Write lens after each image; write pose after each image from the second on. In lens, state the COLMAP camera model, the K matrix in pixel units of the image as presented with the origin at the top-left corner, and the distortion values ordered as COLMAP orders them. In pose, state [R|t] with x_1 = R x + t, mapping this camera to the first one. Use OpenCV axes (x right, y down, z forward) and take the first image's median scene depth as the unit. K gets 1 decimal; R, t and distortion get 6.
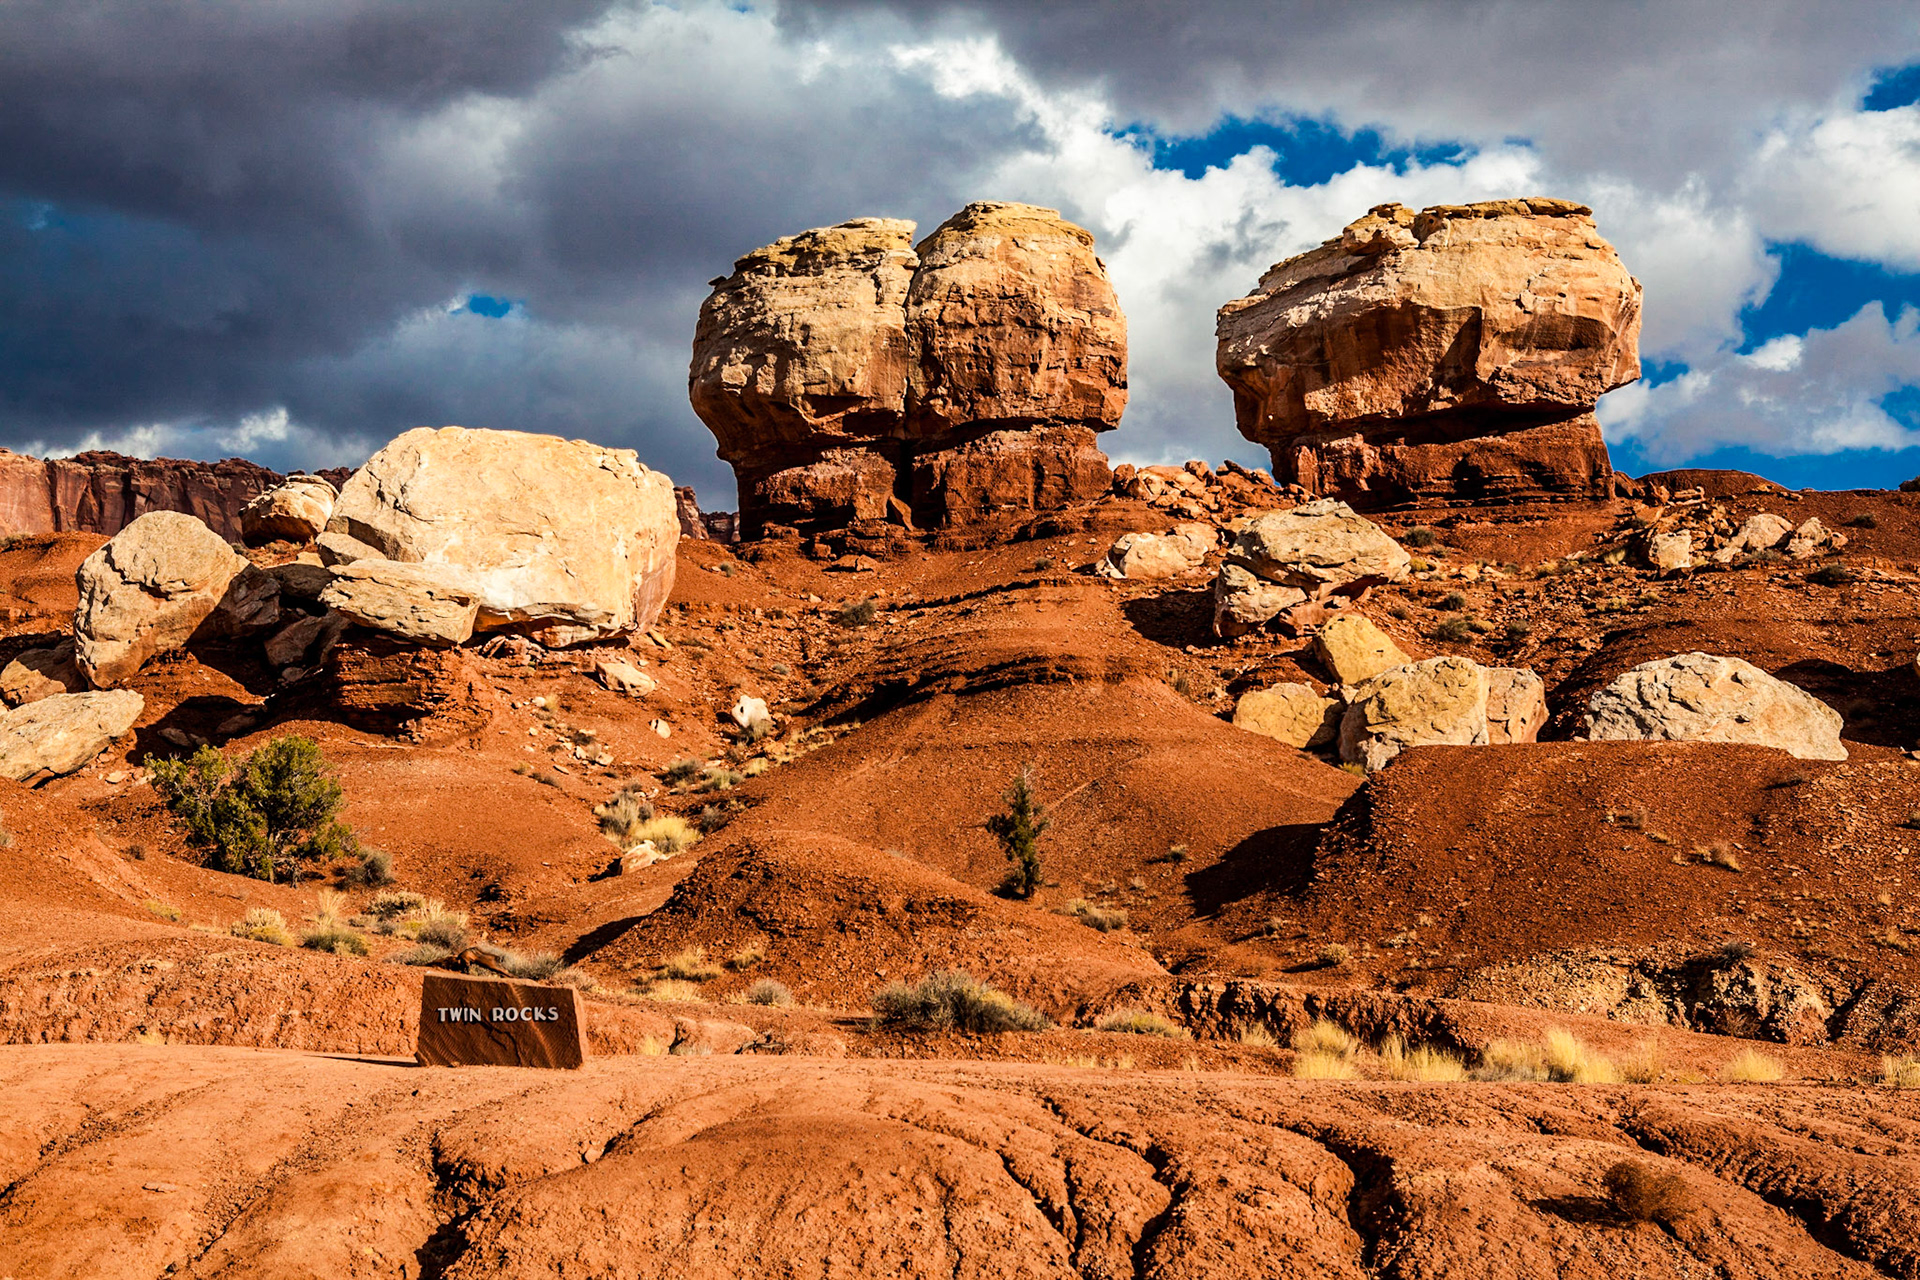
lens RADIAL K [[1383.6, 0, 960.3], [0, 1383.6, 627.2], [0, 0, 1]] dist [-0.112208, 0.091848]
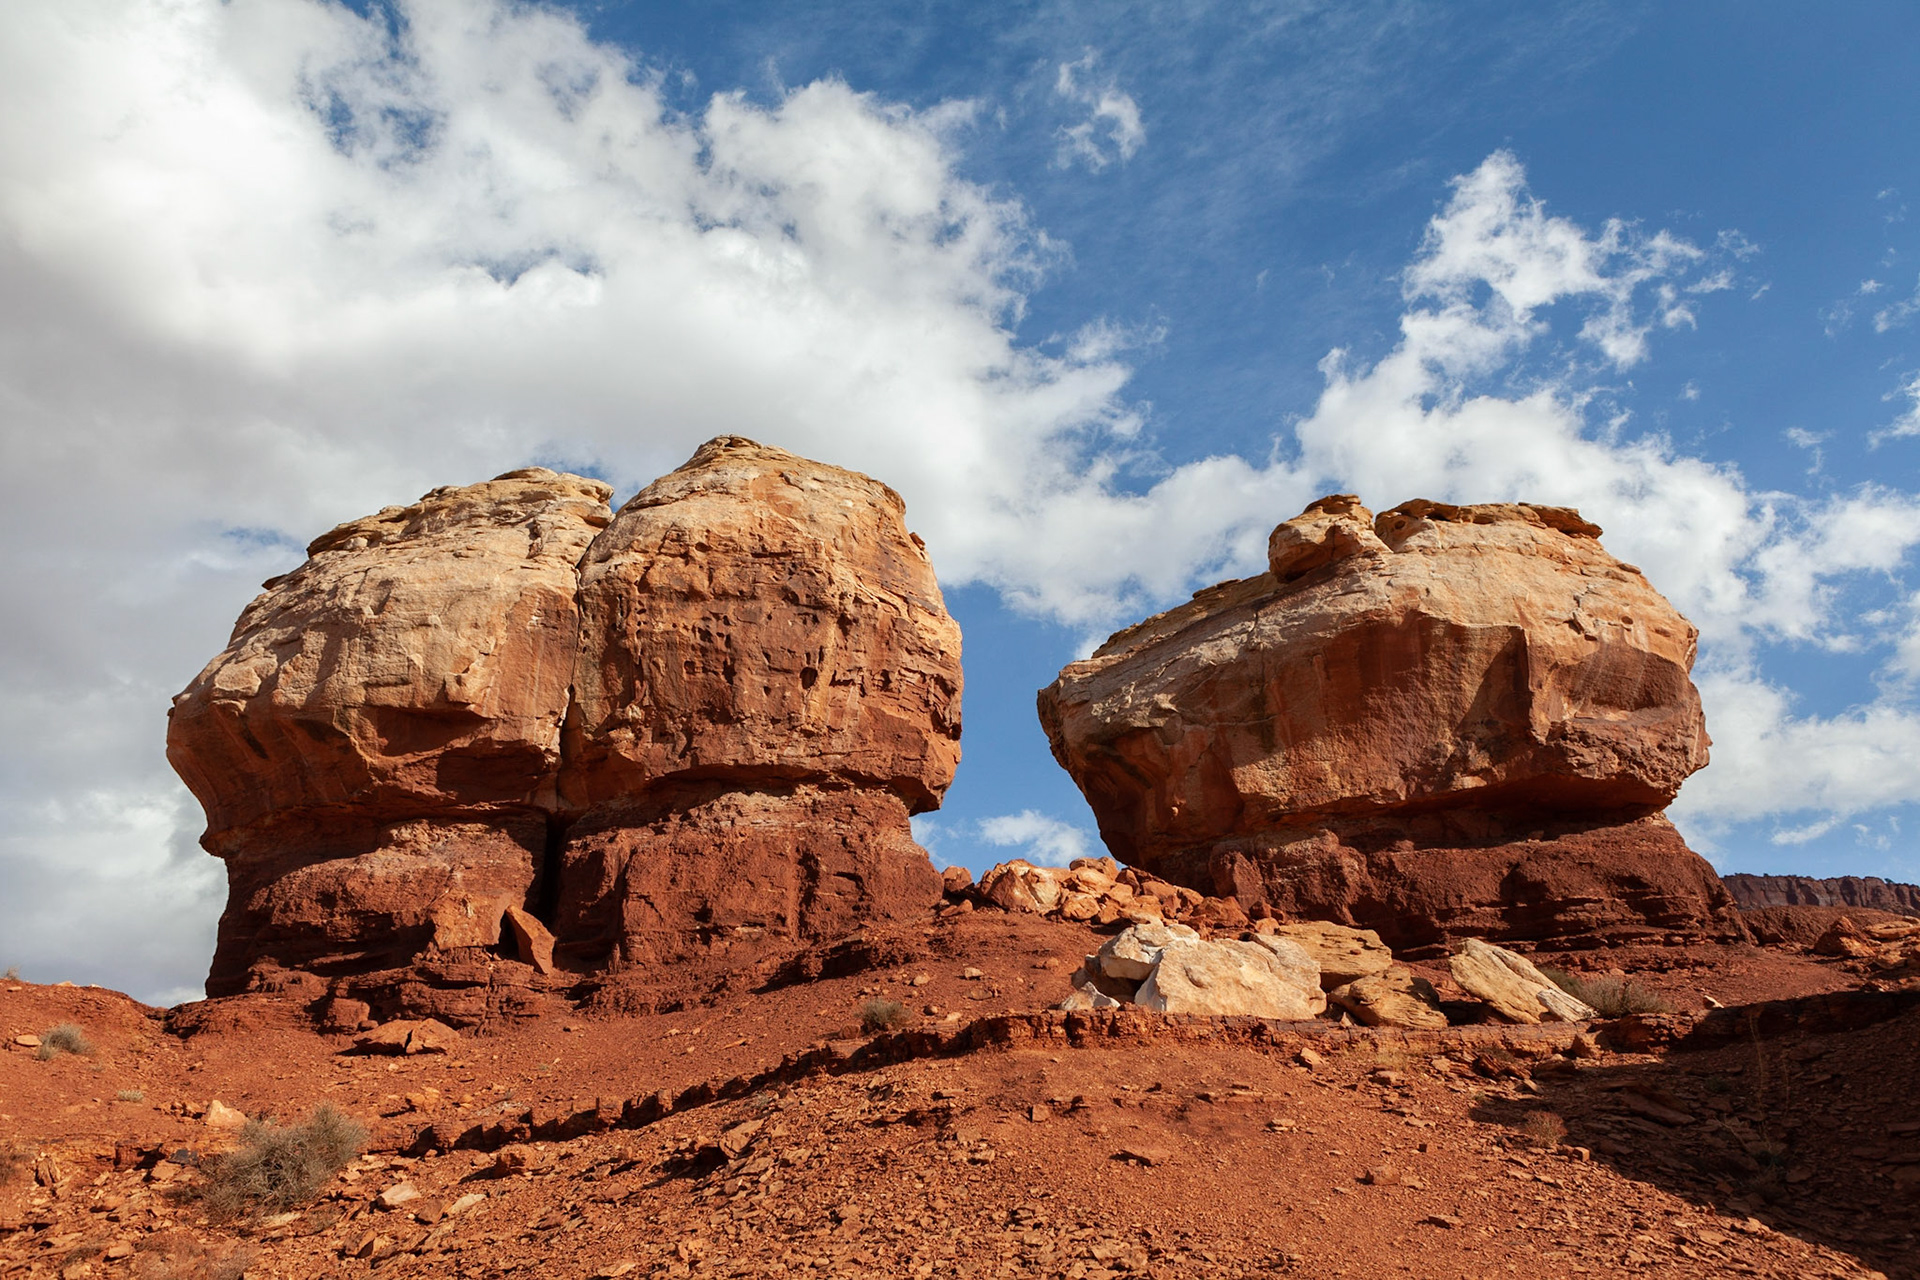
lens RADIAL K [[1292.0, 0, 966.3], [0, 1292.0, 643.2], [0, 0, 1]] dist [-0.042406, 0.061268]
pose [[0.969773, 0.082978, 0.229468, -0.005341], [0.008543, 0.928282, -0.371780, -0.007609], [-0.243861, 0.362502, 0.899513, 0.506940]]
